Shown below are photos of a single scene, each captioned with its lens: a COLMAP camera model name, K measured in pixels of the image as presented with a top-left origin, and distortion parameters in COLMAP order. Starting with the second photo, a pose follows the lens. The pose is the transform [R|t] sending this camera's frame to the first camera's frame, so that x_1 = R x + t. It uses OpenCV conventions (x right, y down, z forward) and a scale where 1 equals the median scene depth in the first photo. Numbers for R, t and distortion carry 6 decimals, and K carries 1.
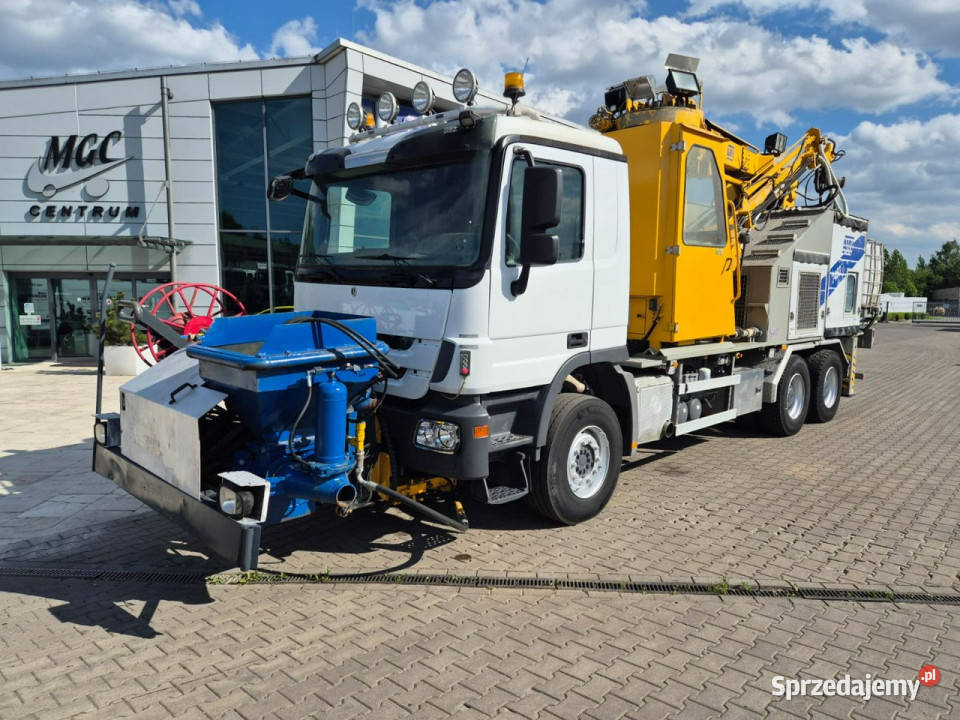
lens RADIAL K [[642.9, 0, 480.0], [0, 642.9, 360.0], [0, 0, 1]] dist [0.073085, -0.055204]
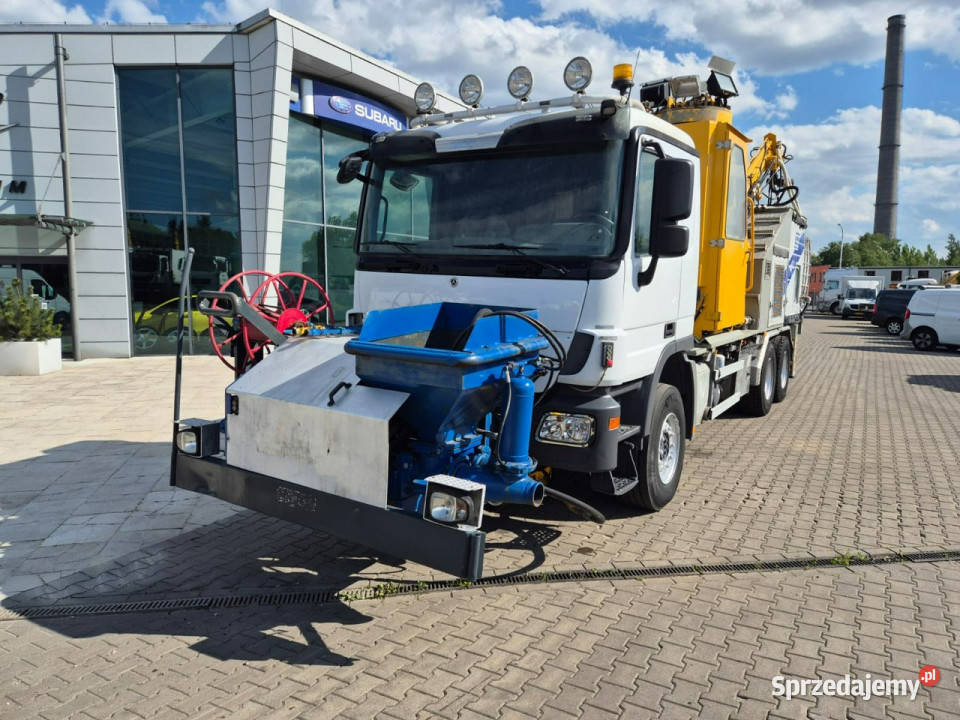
lens RADIAL K [[641.9, 0, 484.0], [0, 641.9, 351.6], [0, 0, 1]] dist [0.076886, -0.063860]
pose [[0.977471, -0.017555, 0.210339, -0.329091], [0.016751, 0.999844, 0.005604, -0.006570], [-0.210405, -0.001955, 0.977612, 0.056053]]
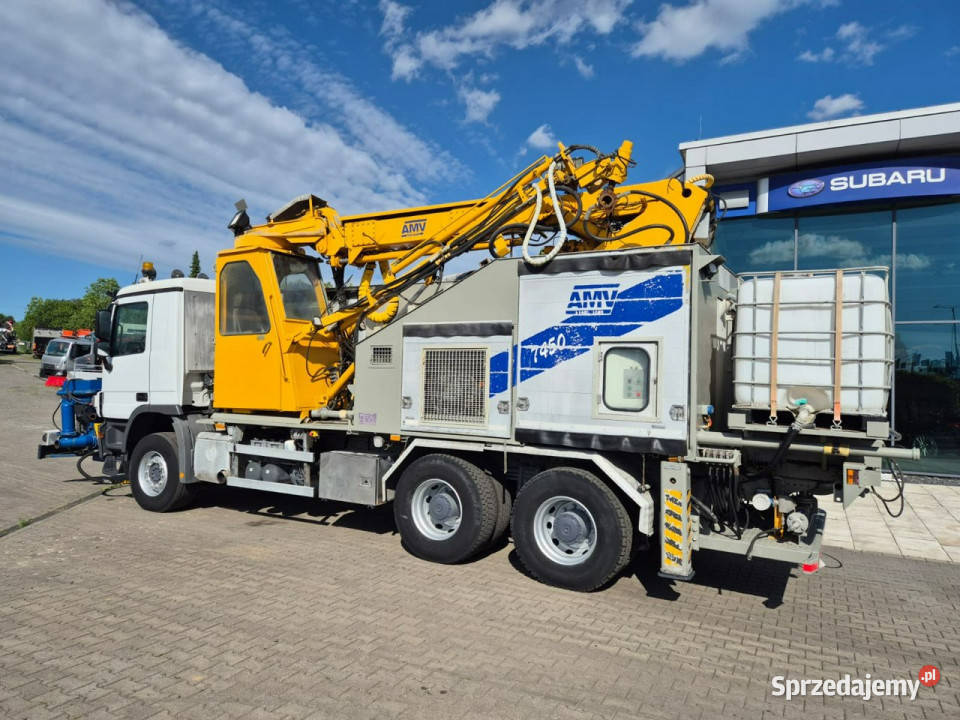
lens RADIAL K [[642.5, 0, 479.4], [0, 642.5, 356.8], [0, 0, 1]] dist [0.062066, -0.056131]
pose [[0.264755, -0.035024, -0.963679, 1.927875], [-0.122020, 0.990091, -0.069507, -0.117814], [0.956565, 0.135990, 0.257858, 1.304231]]
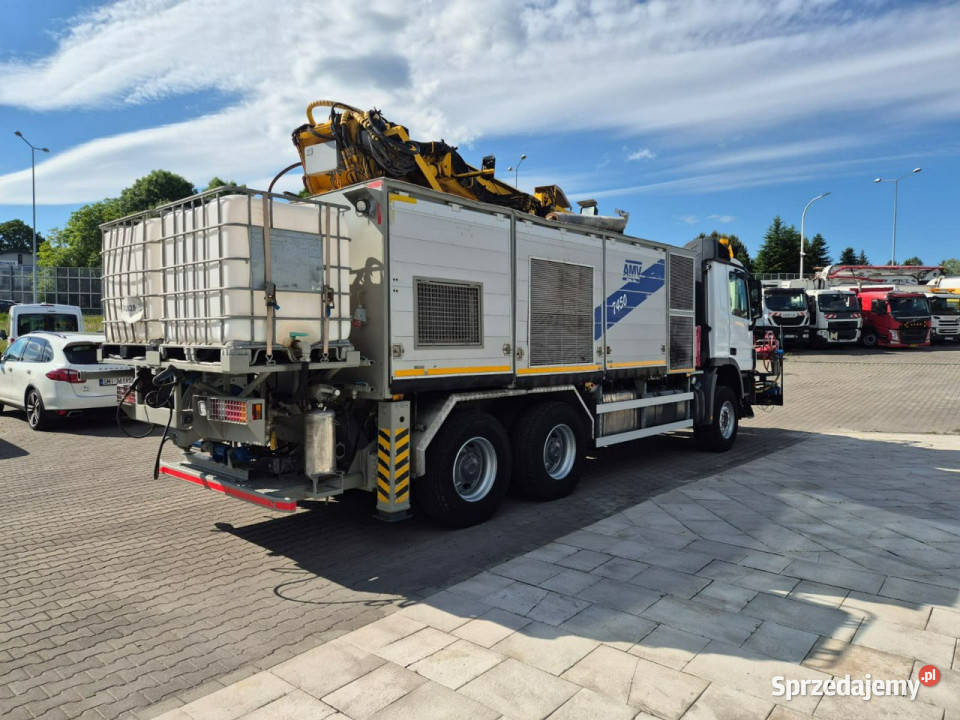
lens RADIAL K [[636.6, 0, 477.2], [0, 636.6, 355.9], [0, 0, 1]] dist [0.065612, -0.046583]
pose [[-0.998723, -0.016364, -0.047793, 0.677276], [-0.022534, 0.991051, 0.131564, -0.300971], [0.045213, 0.132473, -0.990155, 3.127030]]
